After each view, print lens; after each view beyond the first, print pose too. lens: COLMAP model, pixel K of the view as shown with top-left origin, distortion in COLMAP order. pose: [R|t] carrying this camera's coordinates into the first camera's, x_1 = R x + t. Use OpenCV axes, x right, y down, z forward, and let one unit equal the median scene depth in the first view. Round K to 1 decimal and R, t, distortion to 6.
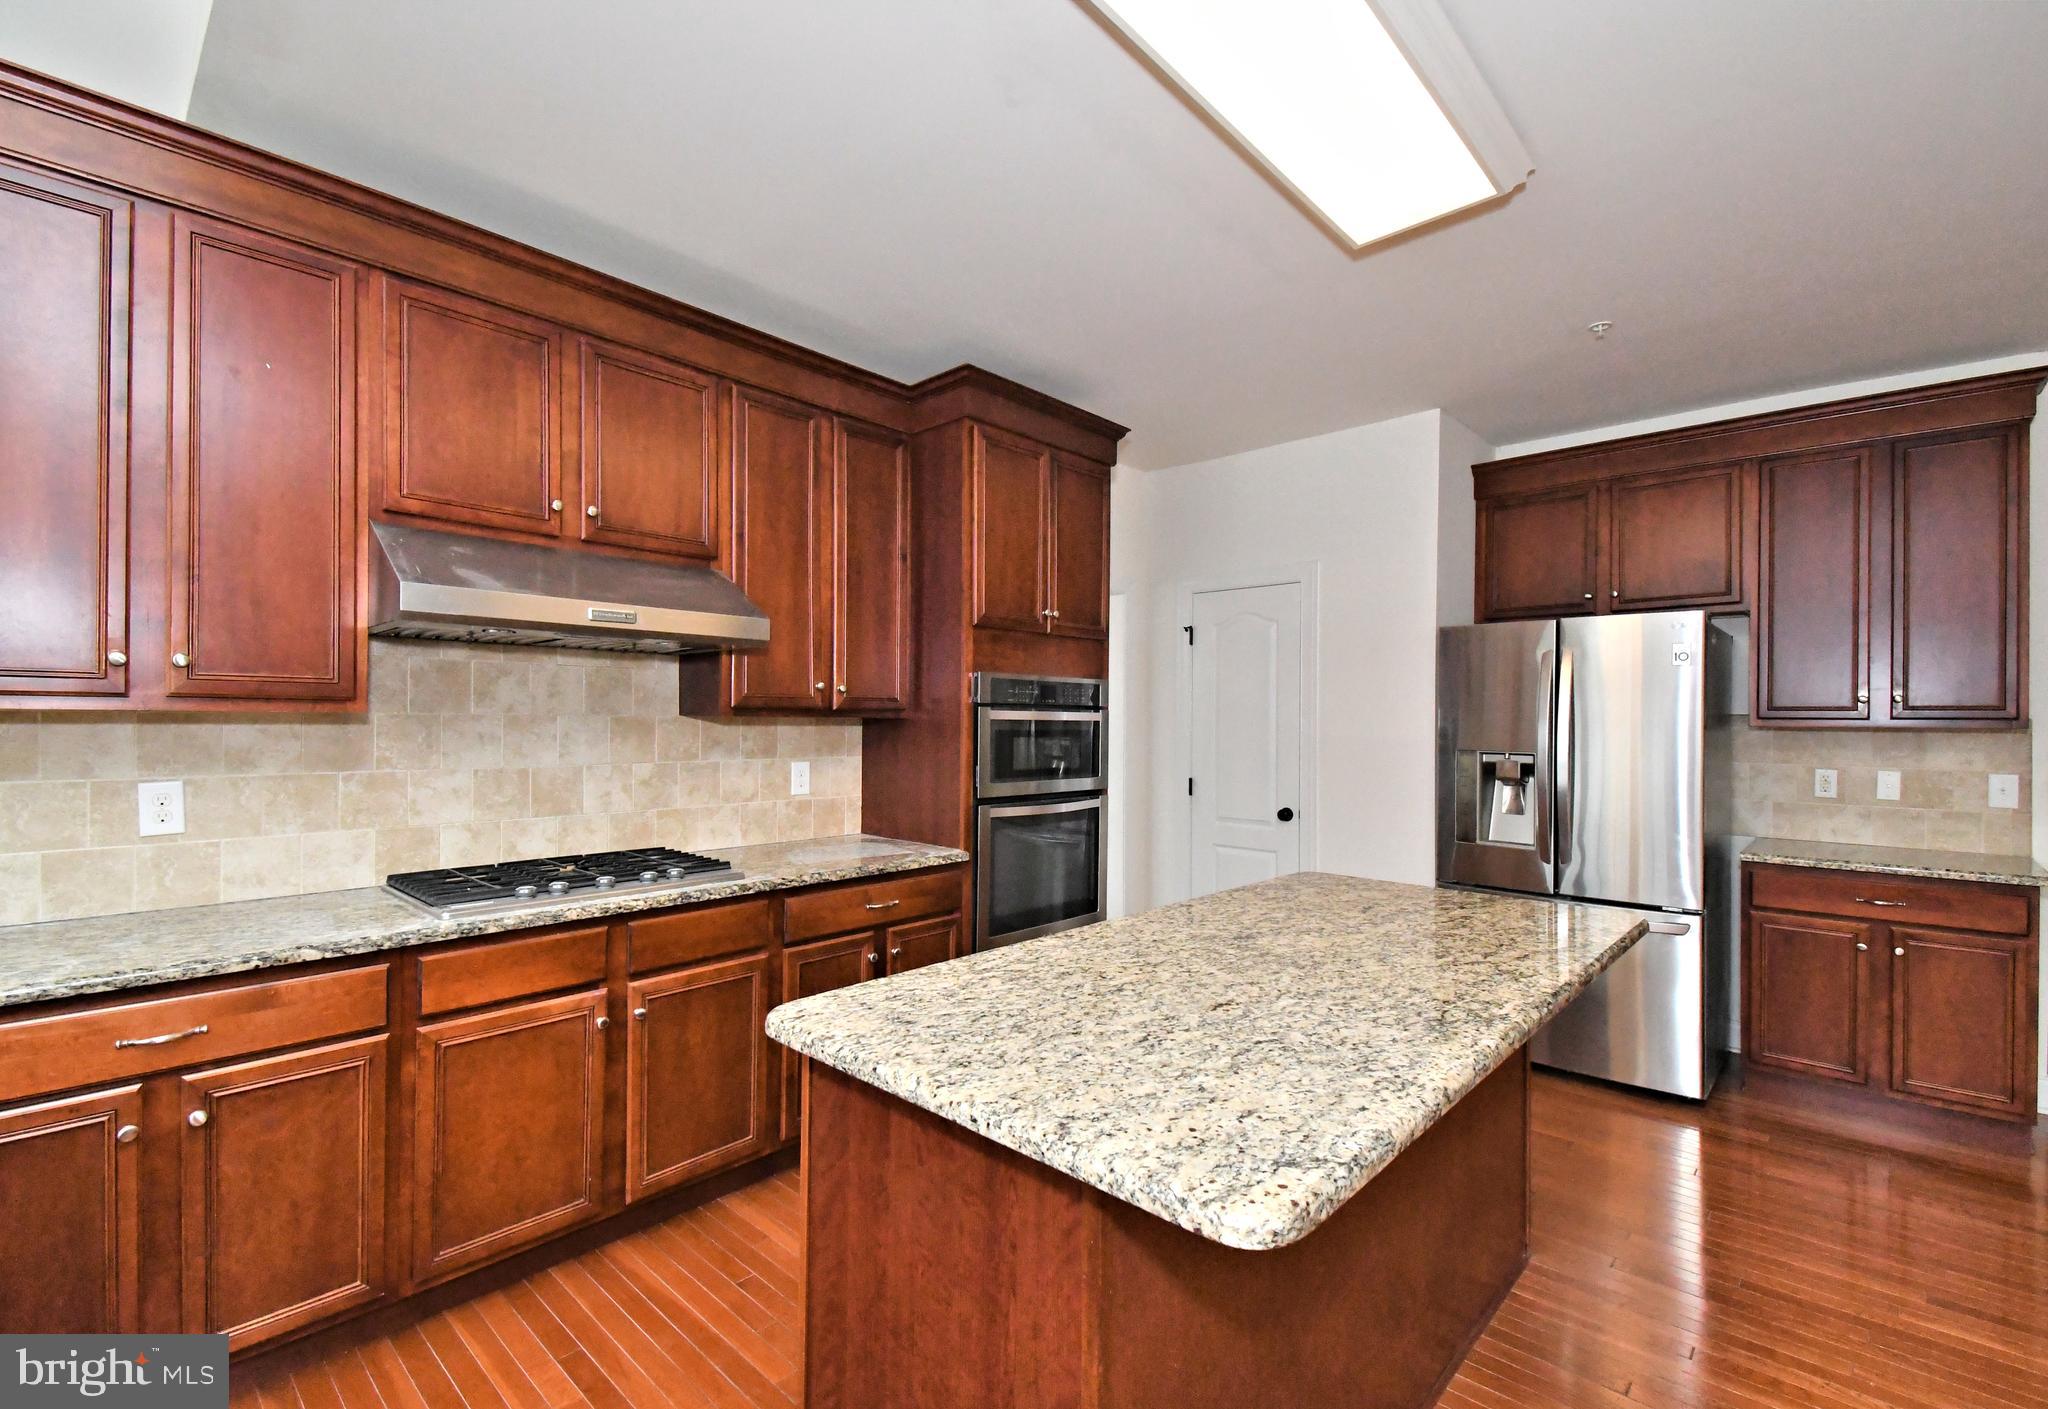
lens RADIAL K [[965.6, 0, 1051.1], [0, 965.6, 719.0], [0, 0, 1]] dist [0.016980, -0.009057]
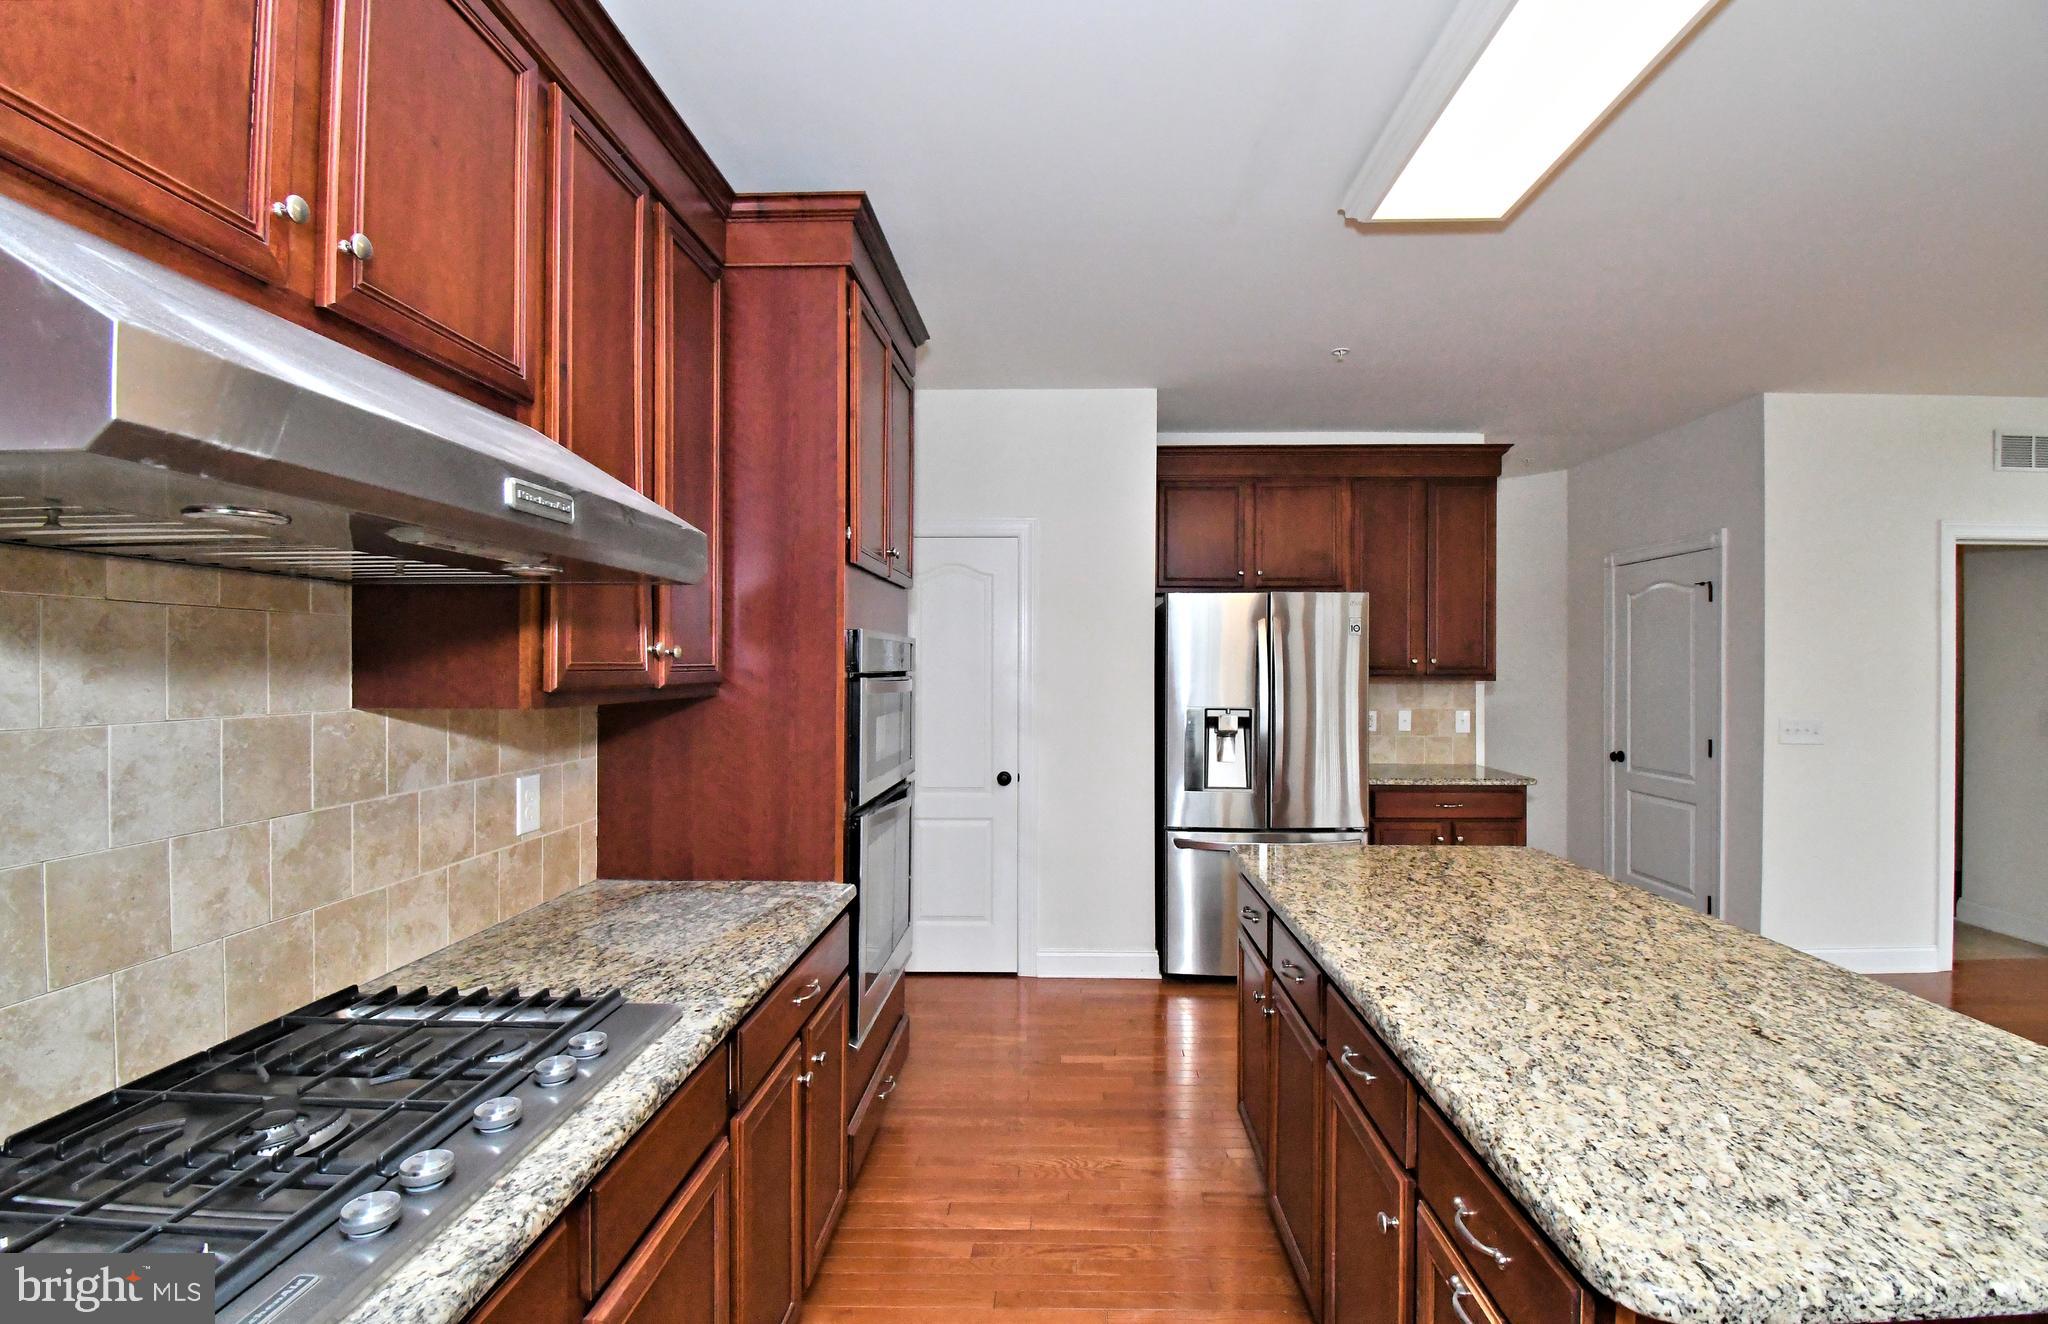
lens RADIAL K [[904.2, 0, 1121.3], [0, 904.2, 656.5], [0, 0, 1]] dist [-0.025220, -0.003507]
pose [[0.726428, -0.000340, 0.687243, -0.416126], [0.005174, 0.999974, -0.004975, -0.025513], [-0.687223, 0.007169, 0.726411, 0.415853]]
